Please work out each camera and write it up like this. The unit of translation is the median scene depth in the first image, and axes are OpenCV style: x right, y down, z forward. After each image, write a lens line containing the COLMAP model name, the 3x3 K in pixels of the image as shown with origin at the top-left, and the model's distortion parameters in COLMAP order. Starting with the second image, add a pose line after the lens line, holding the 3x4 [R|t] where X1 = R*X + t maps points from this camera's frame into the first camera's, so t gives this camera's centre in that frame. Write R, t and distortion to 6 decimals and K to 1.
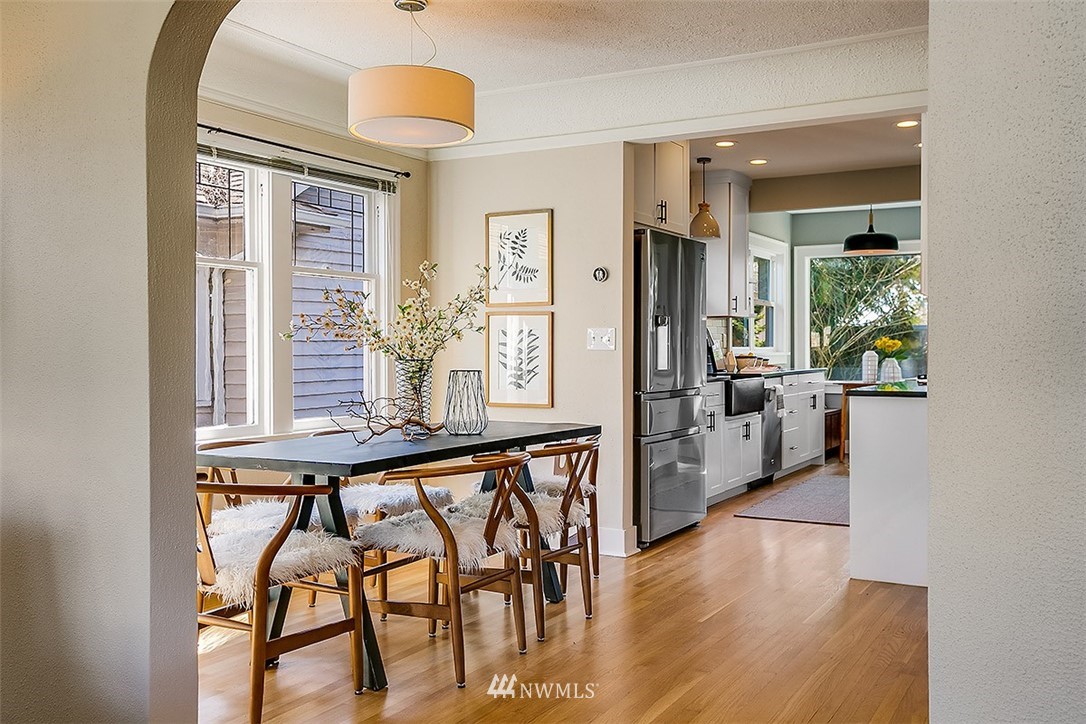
lens RADIAL K [[1021.4, 0, 543.0], [0, 1021.4, 362.0], [0, 0, 1]] dist [-0.012508, -0.001247]
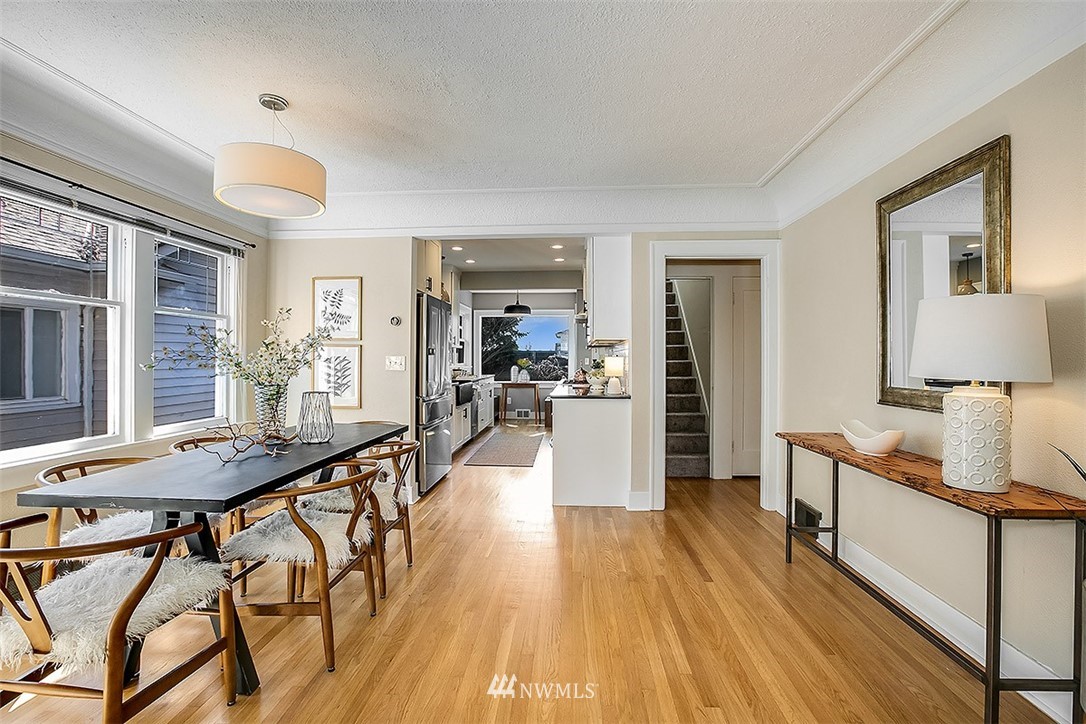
lens RADIAL K [[495.2, 0, 544.7], [0, 495.2, 355.7], [0, 0, 1]] dist [-0.050962, 0.013609]
pose [[0.902374, 0.006995, 0.430896, -0.070704], [0.002355, 0.999773, -0.021161, -0.020773], [-0.430947, 0.020110, 0.902153, 0.275836]]
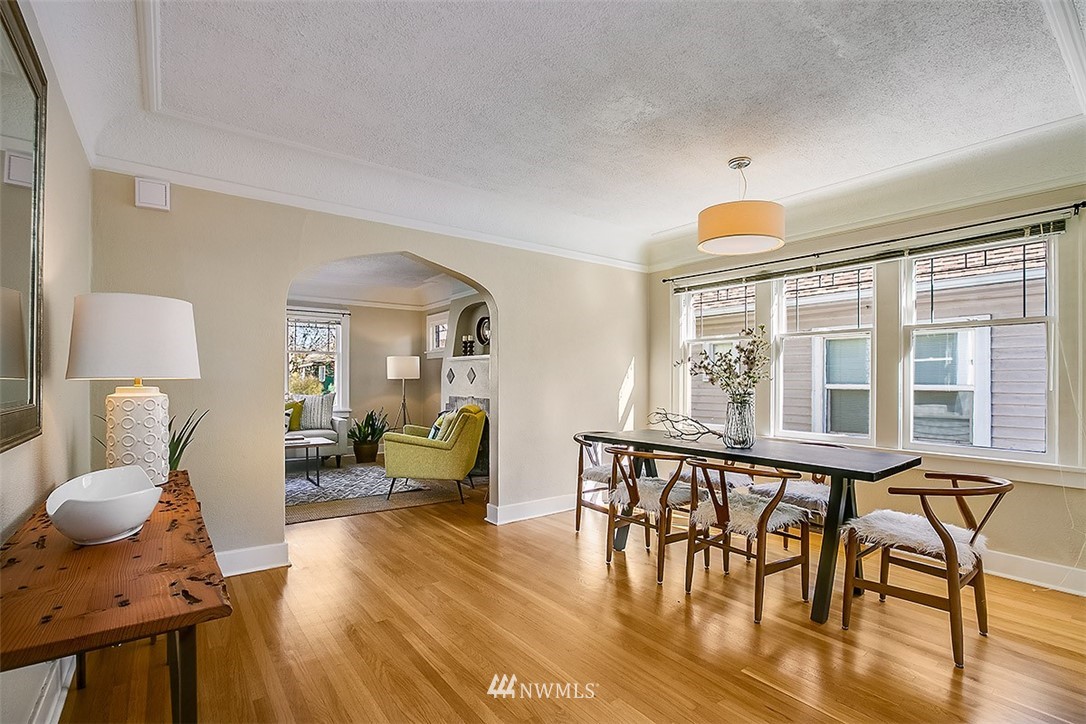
lens RADIAL K [[495.2, 0, 544.7], [0, 495.2, 355.7], [0, 0, 1]] dist [-0.050962, 0.013609]
pose [[-0.400625, -0.041196, -0.915316, 0.567510], [-0.014111, 0.999148, -0.038793, -0.022776], [0.916134, -0.002625, -0.400865, 0.874470]]
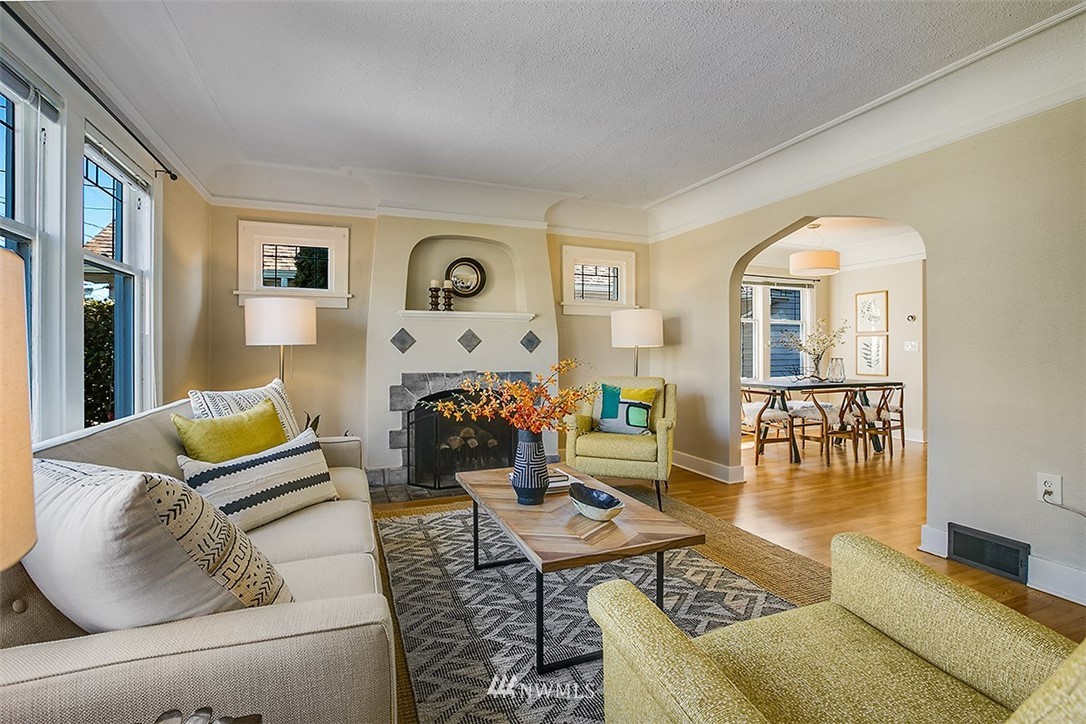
lens RADIAL K [[495.2, 0, 544.7], [0, 495.2, 355.7], [0, 0, 1]] dist [-0.050962, 0.013609]
pose [[0.780407, 0.005028, -0.625252, 0.108017], [-0.008471, 0.999961, -0.002531, 0.009449], [0.625214, 0.007272, 0.780419, -0.415231]]
